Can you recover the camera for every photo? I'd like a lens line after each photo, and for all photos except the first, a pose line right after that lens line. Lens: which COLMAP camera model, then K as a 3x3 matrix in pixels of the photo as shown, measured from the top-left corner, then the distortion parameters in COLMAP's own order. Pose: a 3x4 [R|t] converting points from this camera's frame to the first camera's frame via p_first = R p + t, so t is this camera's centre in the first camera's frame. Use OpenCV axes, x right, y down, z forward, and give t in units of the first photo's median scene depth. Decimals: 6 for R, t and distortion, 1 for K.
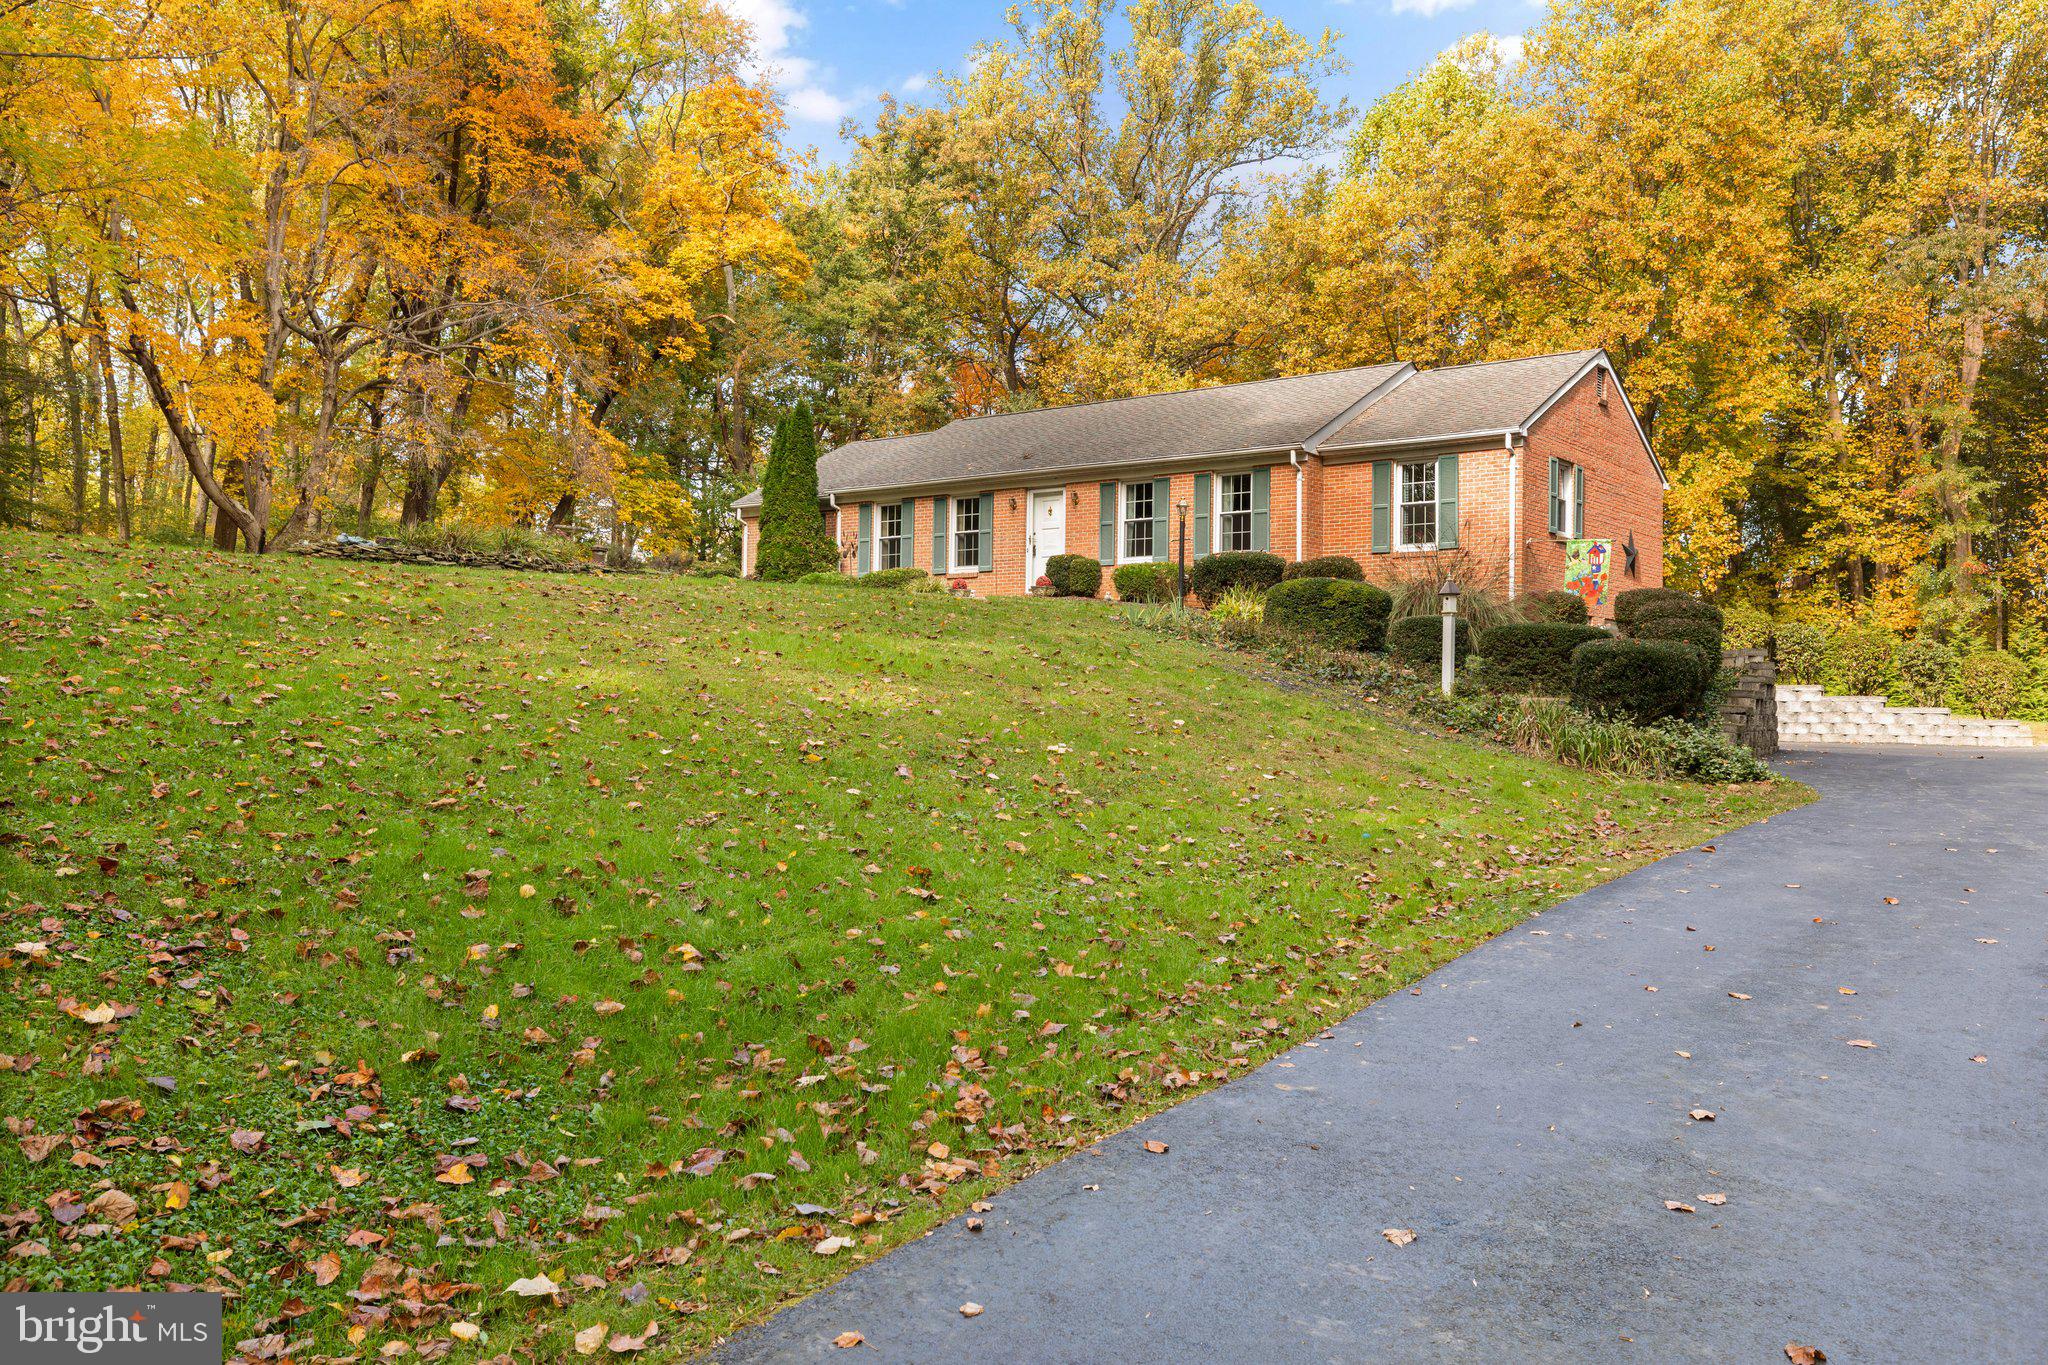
lens RADIAL K [[1684.6, 0, 1024.8], [0, 1684.6, 686.6], [0, 0, 1]] dist [0.003315, 0.000662]
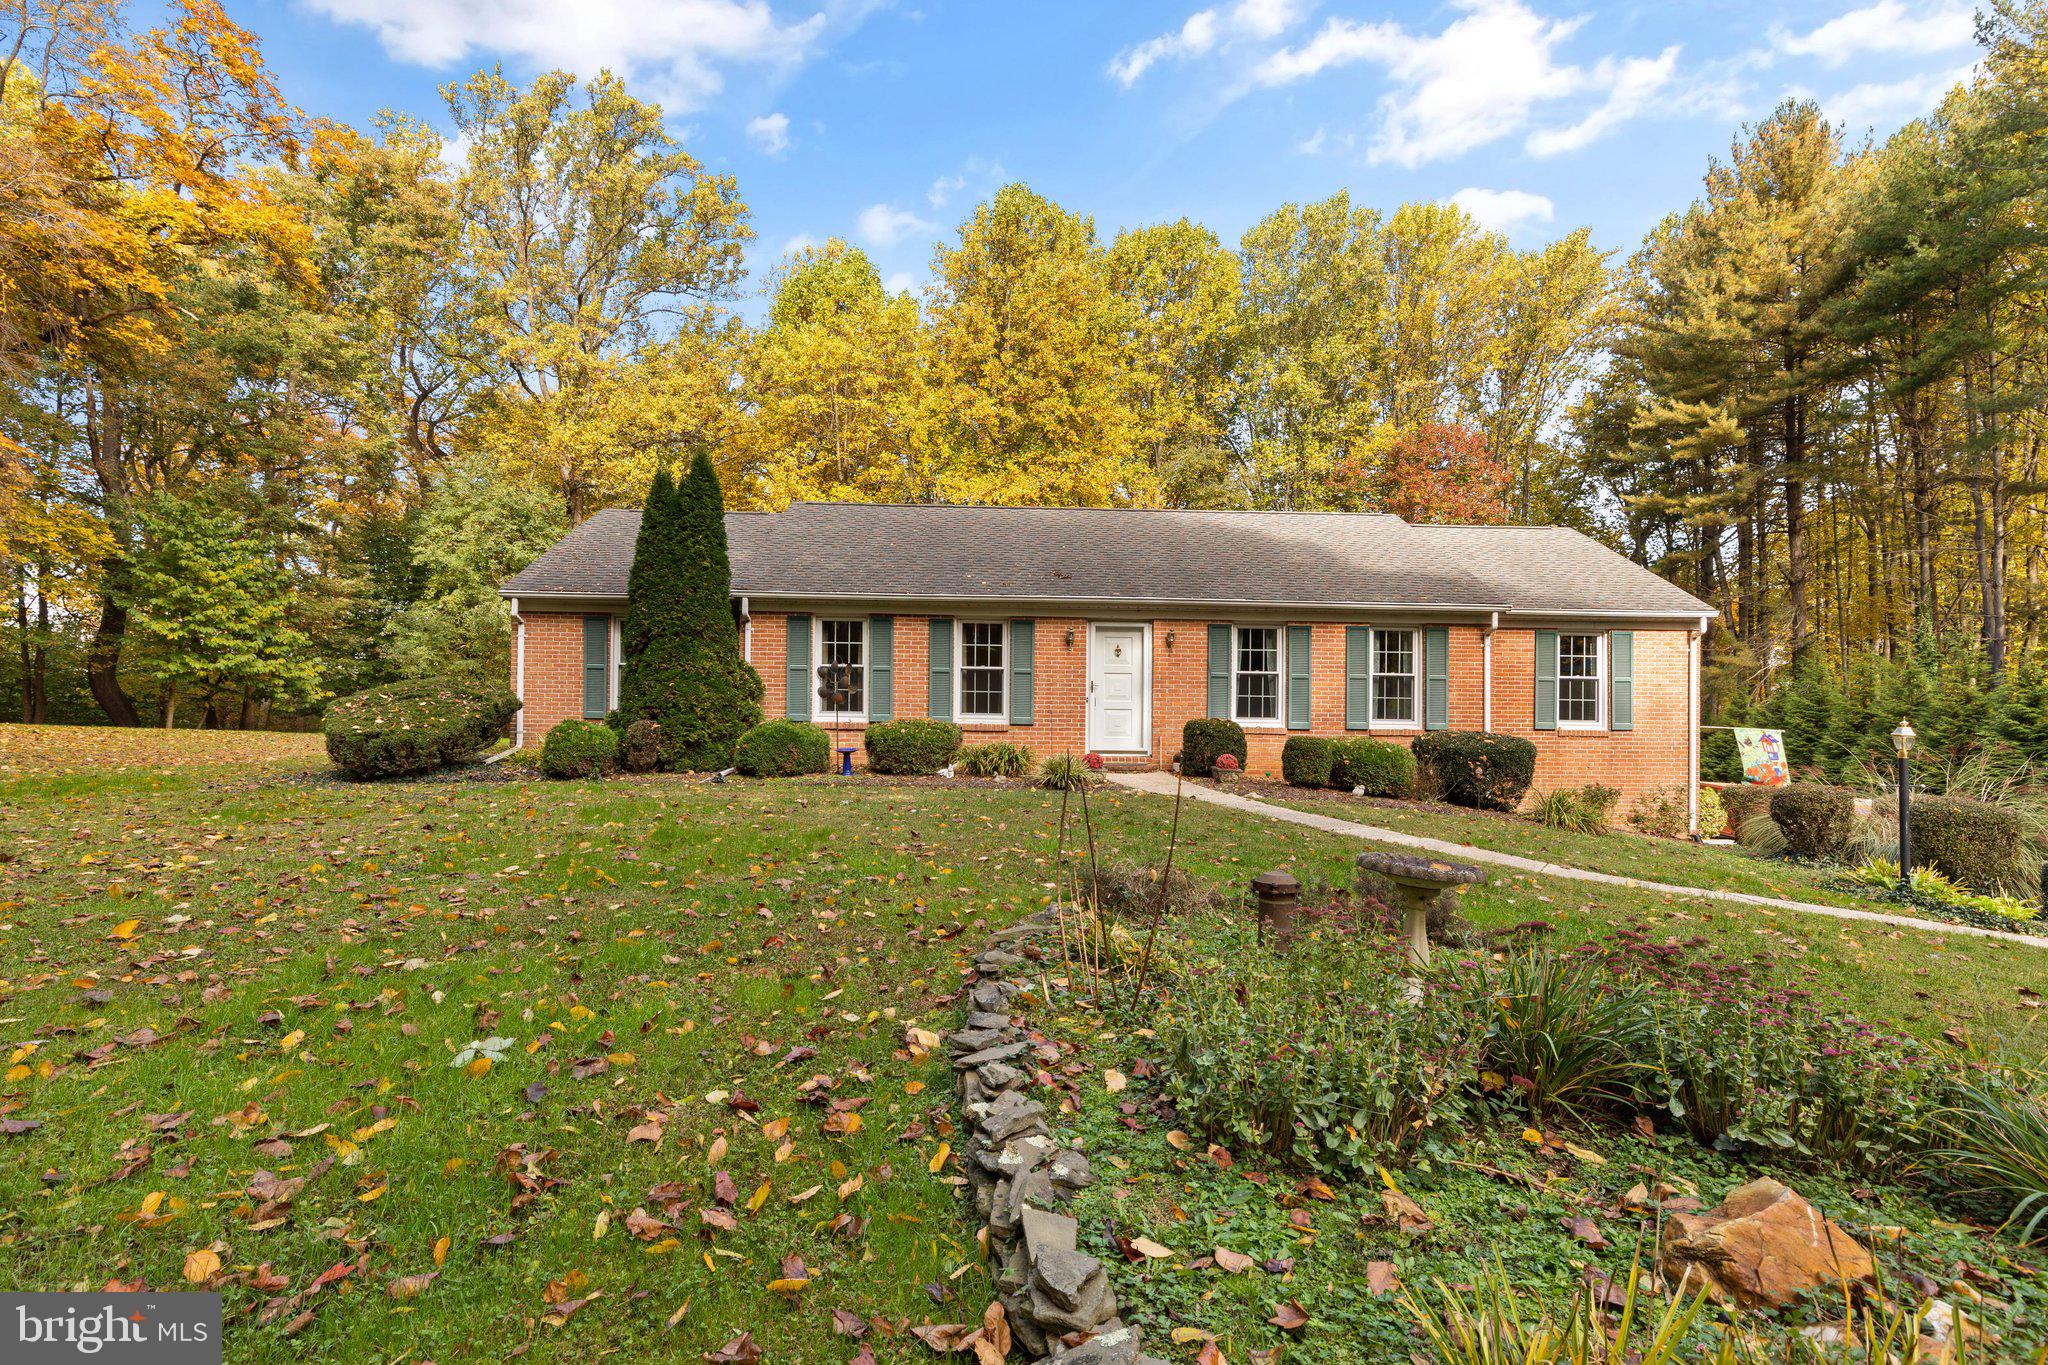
lens RADIAL K [[983.6, 0, 1021.9], [0, 983.6, 681.4], [0, 0, 1]] dist [0.002835, -0.001983]
pose [[0.759971, 0.005369, 0.649935, -0.307086], [-0.014108, 0.999867, 0.008236, -0.091224], [-0.649804, -0.015428, 0.759945, 0.667548]]
